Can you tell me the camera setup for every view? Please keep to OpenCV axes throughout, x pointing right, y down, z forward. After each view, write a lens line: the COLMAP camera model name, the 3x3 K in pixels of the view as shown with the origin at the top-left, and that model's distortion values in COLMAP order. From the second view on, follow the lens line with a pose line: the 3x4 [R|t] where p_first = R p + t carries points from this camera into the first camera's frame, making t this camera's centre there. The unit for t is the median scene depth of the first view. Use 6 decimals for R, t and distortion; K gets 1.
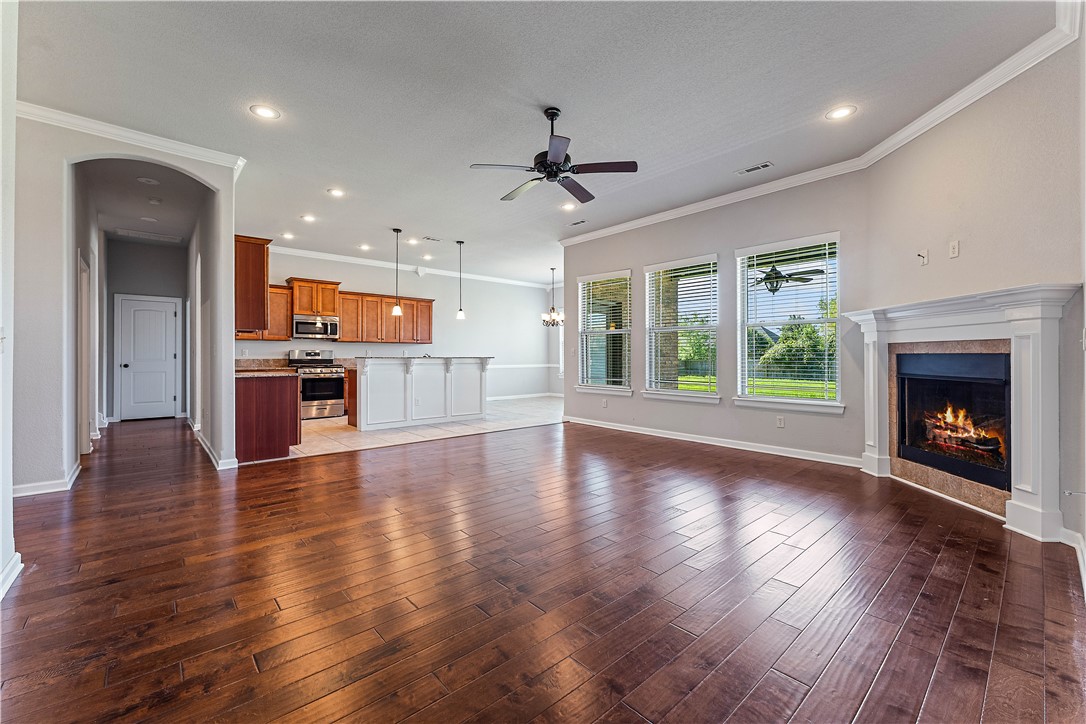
lens RADIAL K [[443.1, 0, 531.4], [0, 443.1, 353.4], [0, 0, 1]] dist [0.003738, -0.000844]
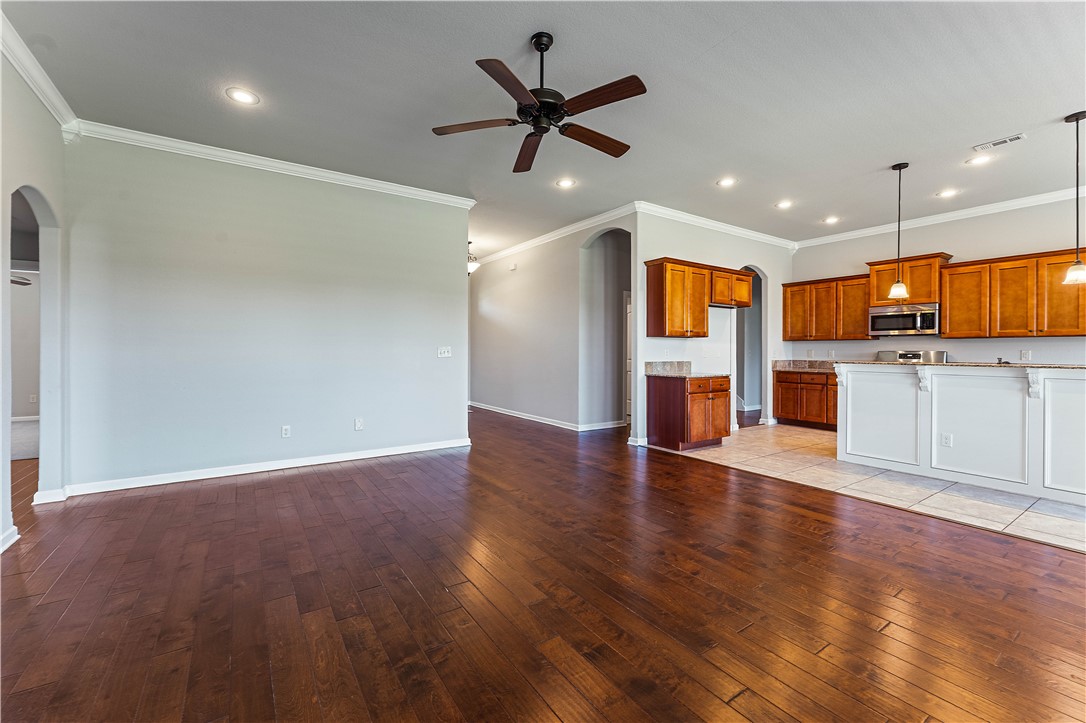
lens RADIAL K [[443.1, 0, 539.8], [0, 443.1, 352.0], [0, 0, 1]] dist [0.003738, -0.000844]
pose [[-0.116955, 0.000634, -0.993137, 0.351944], [0.003484, 0.999994, 0.000228, -0.007642], [0.993131, -0.003433, -0.116956, 0.486161]]
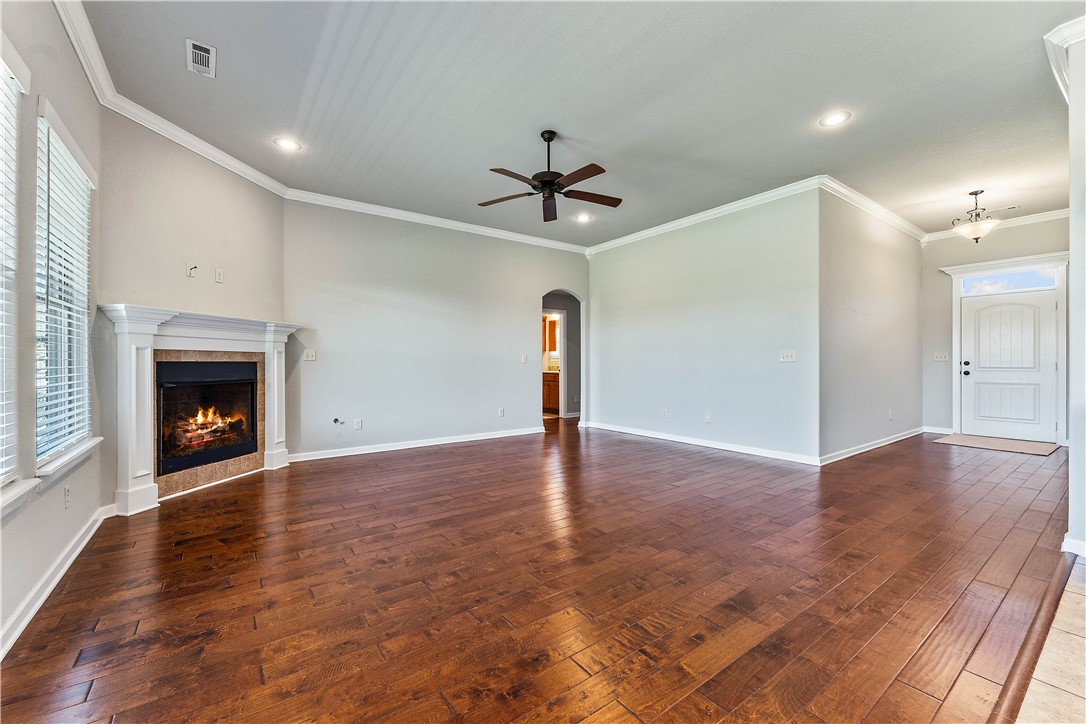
lens RADIAL K [[443.1, 0, 538.4], [0, 443.1, 360.7], [0, 0, 1]] dist [0.003738, -0.000844]
pose [[-0.996698, 0.000279, 0.081192, -0.009816], [-0.000155, 0.999986, -0.005342, 0.001792], [-0.081192, -0.005337, -0.996684, 0.926651]]
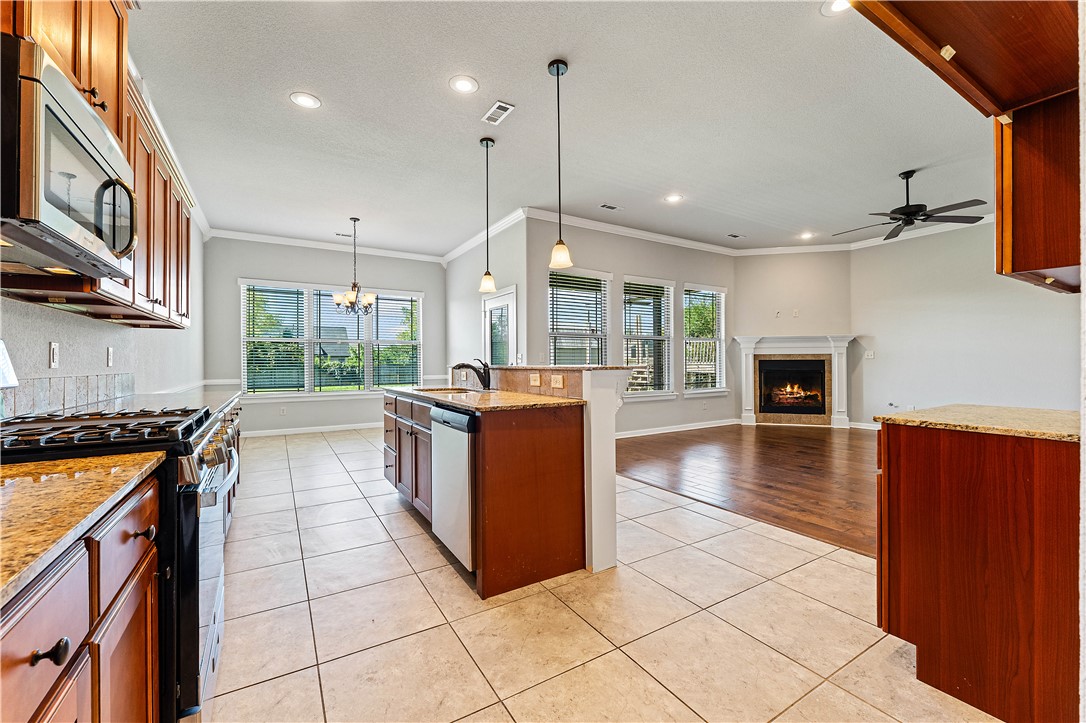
lens RADIAL K [[443.1, 0, 535.7], [0, 443.1, 357.1], [0, 0, 1]] dist [0.003738, -0.000844]
pose [[0.162772, 0.009252, 0.986620, -0.637763], [-0.000233, 0.999956, -0.009339, 0.003340], [-0.986664, 0.001290, 0.162767, 0.836528]]
